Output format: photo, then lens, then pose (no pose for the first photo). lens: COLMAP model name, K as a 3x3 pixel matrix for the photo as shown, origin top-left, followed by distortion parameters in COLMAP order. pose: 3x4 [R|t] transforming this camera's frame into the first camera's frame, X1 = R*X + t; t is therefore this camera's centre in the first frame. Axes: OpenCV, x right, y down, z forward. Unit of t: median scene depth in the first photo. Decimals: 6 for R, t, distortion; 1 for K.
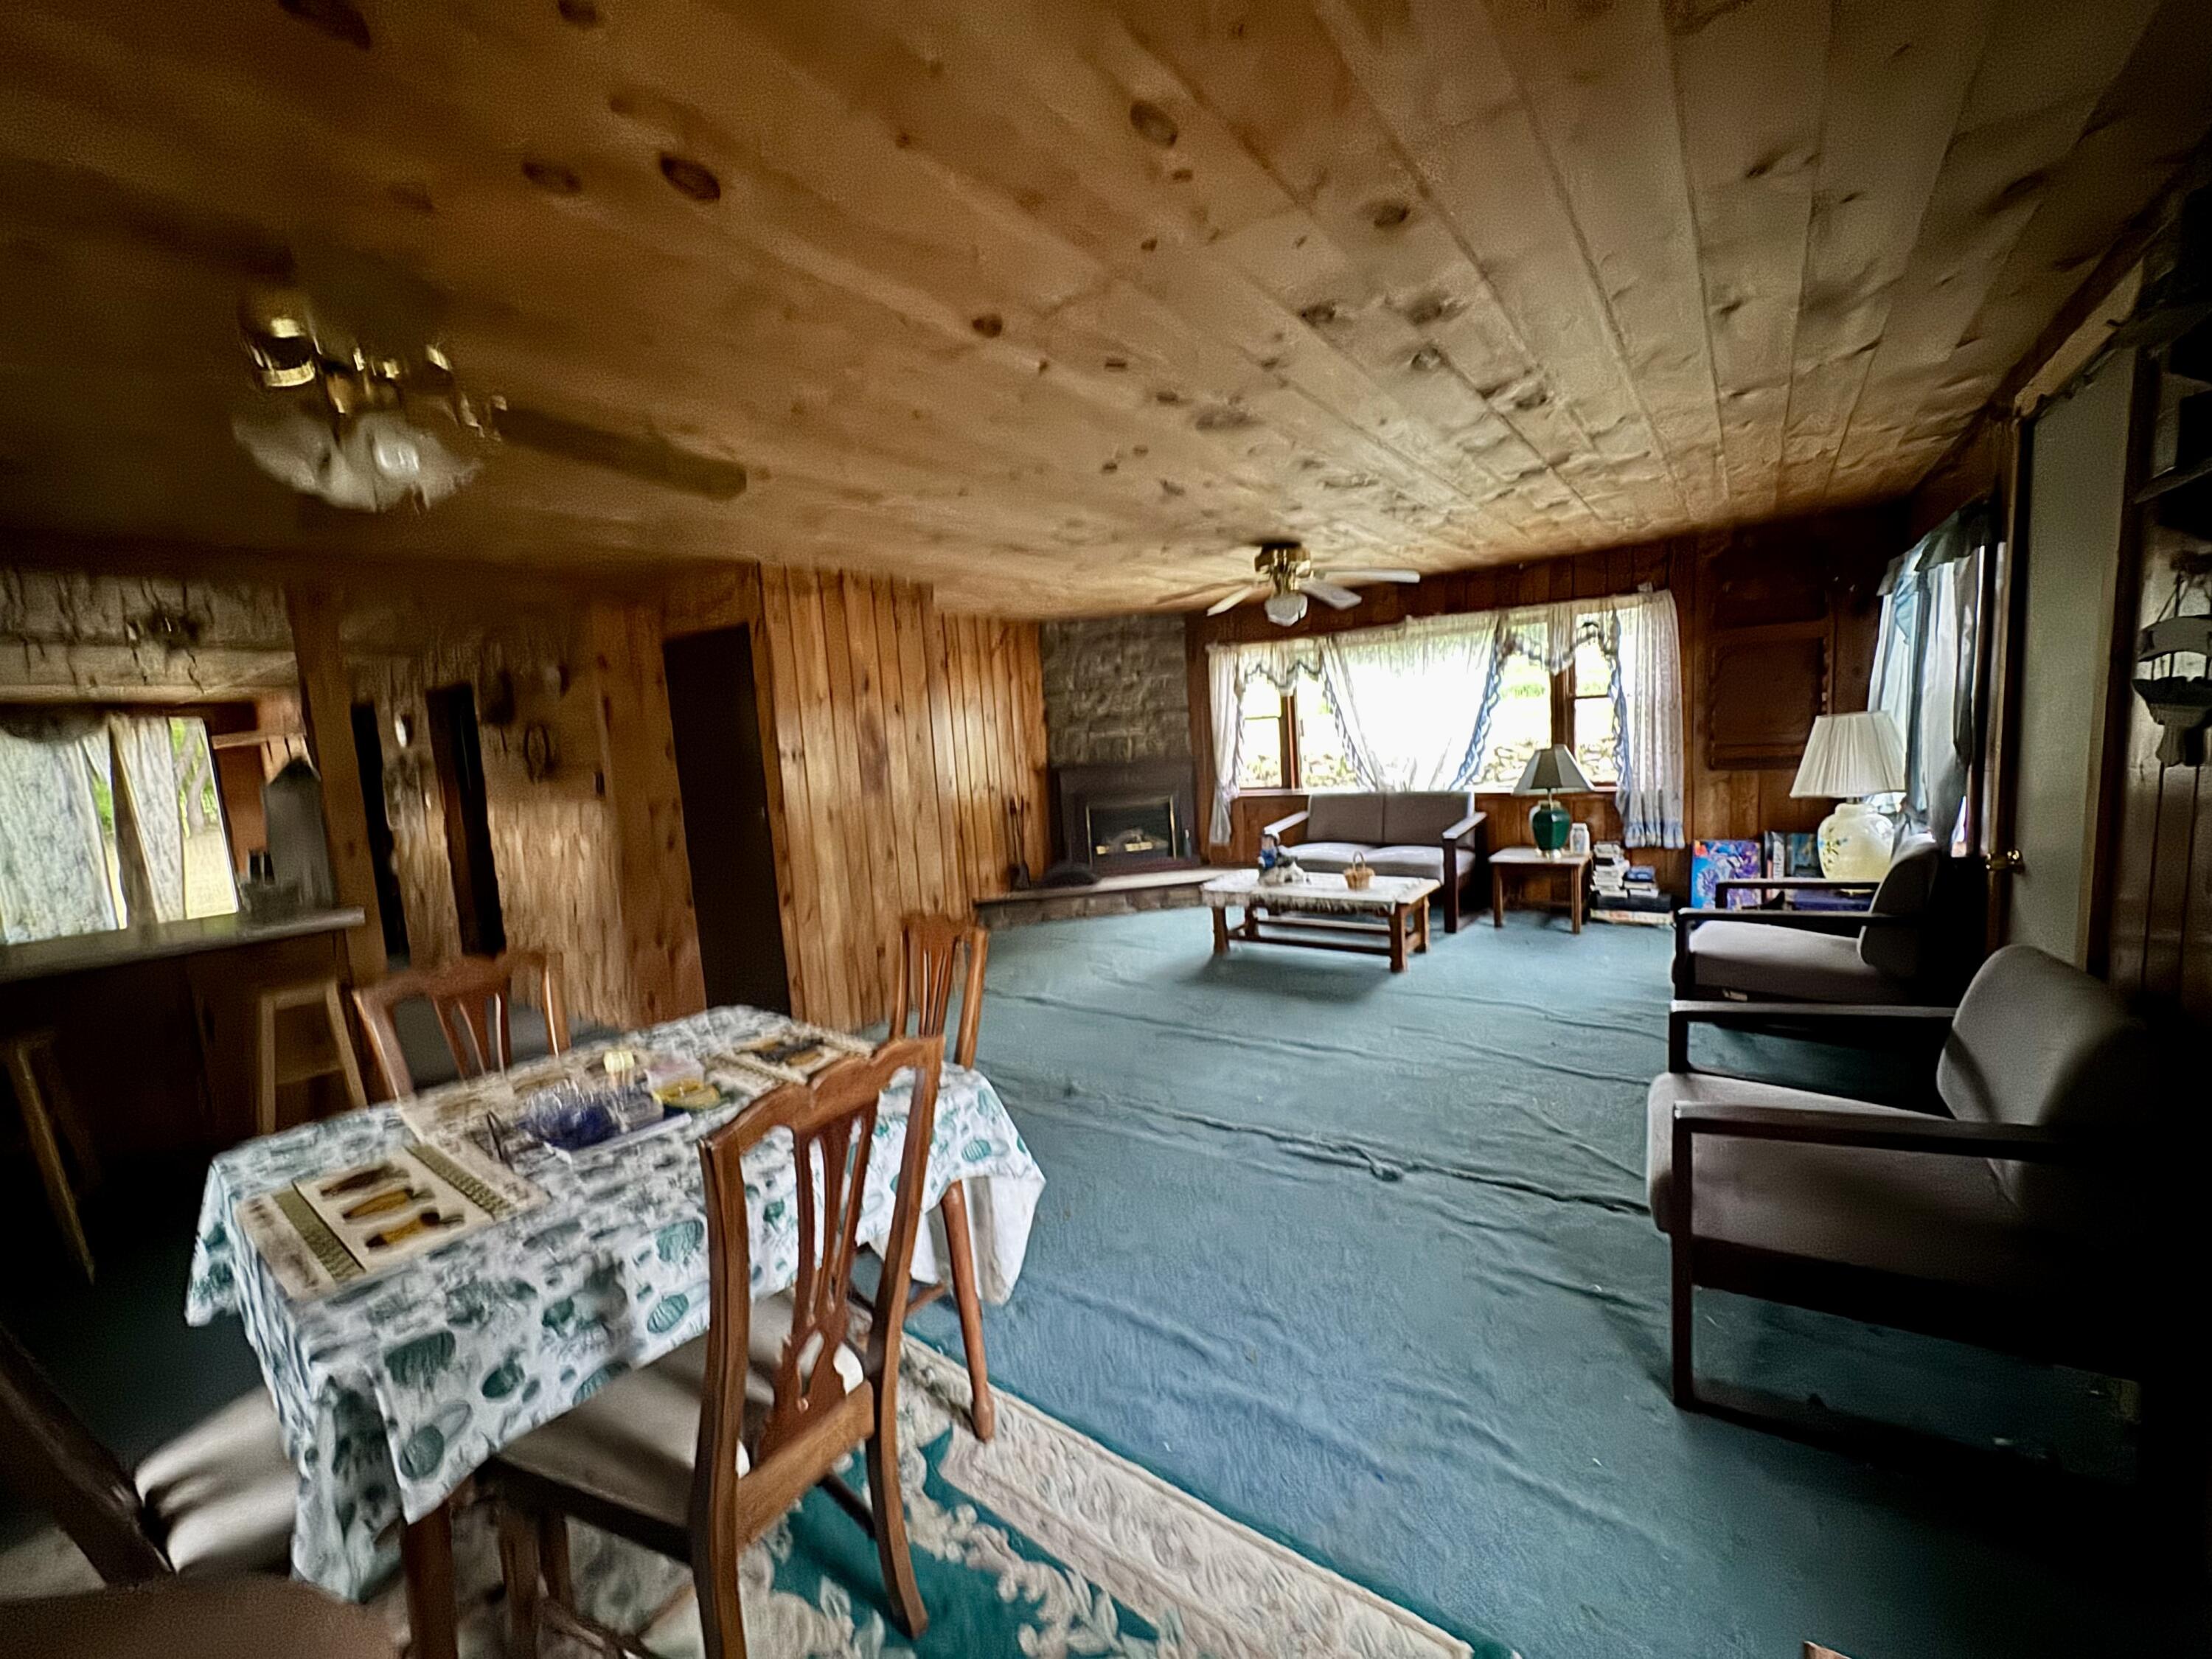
lens RADIAL K [[875.9, 0, 1098.9], [0, 875.9, 825.2], [0, 0, 1]] dist [0.002059, -0.001453]
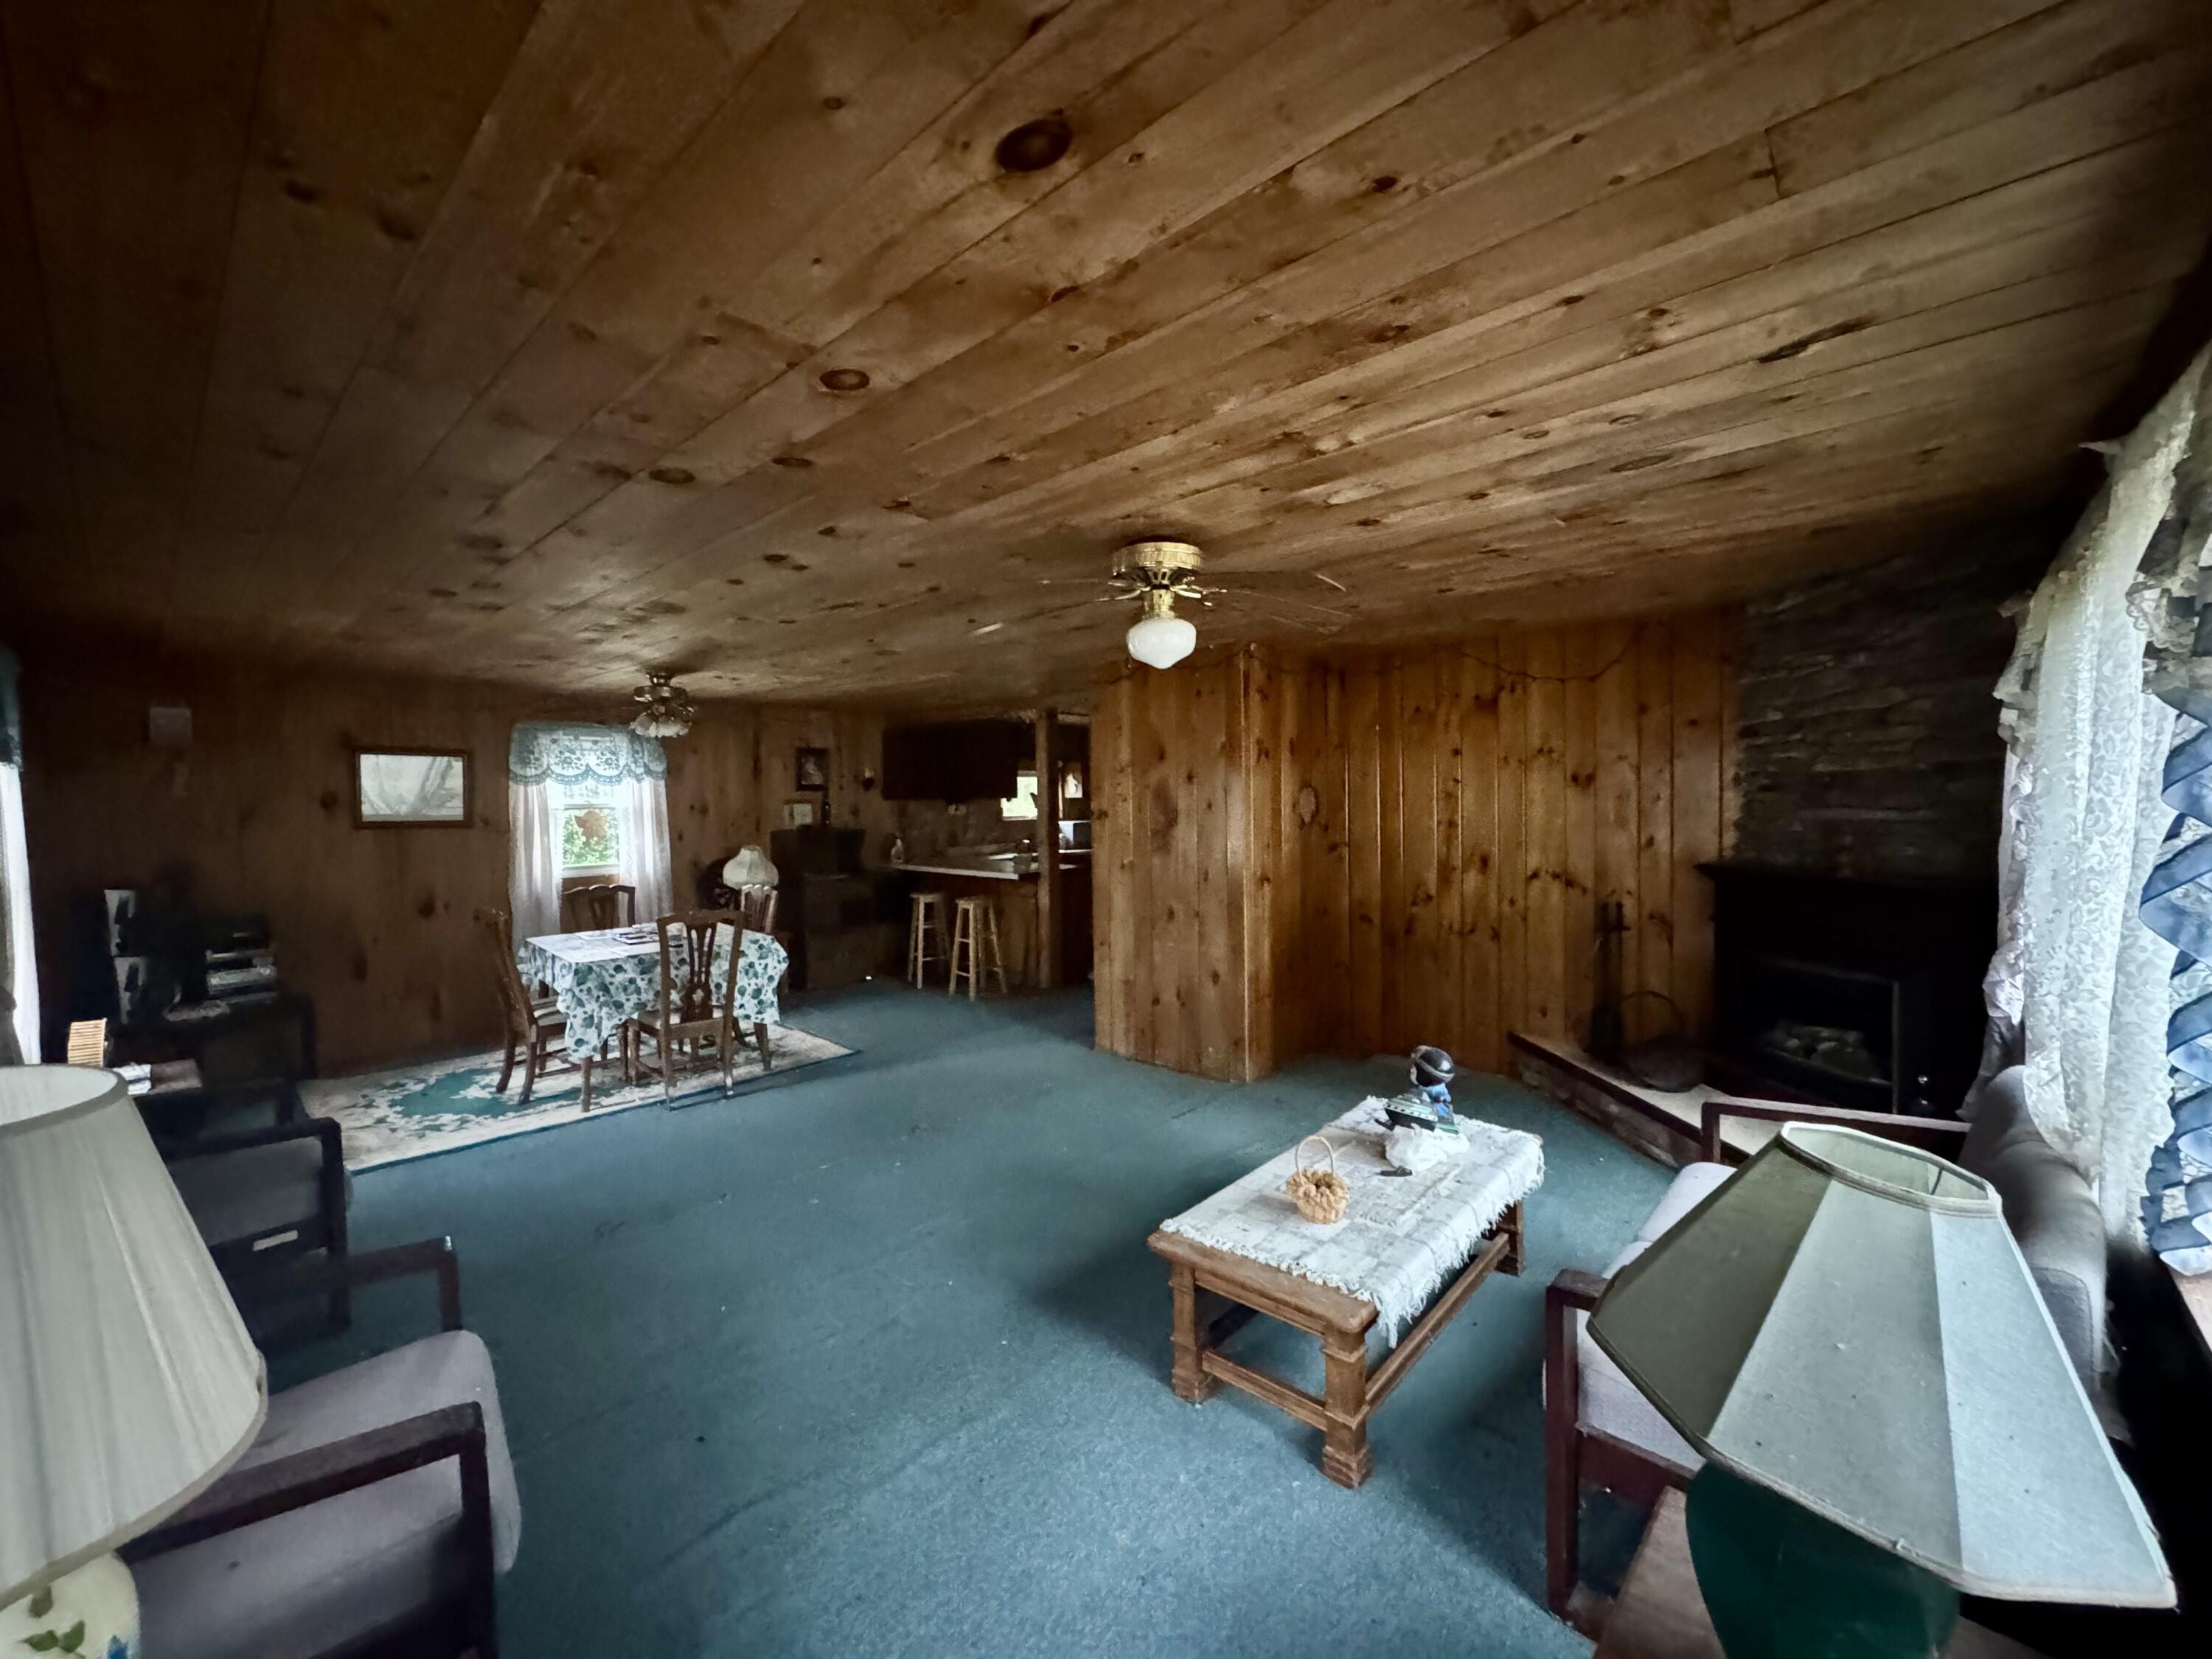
lens RADIAL K [[879.5, 0, 1101.8], [0, 879.5, 832.8], [0, 0, 1]] dist [-0.001748, 0.000382]
pose [[-0.100482, 0.111717, -0.988647, 0.822458], [-0.082819, 0.989288, 0.120207, -0.189410], [0.991486, 0.093958, -0.090153, 1.035984]]
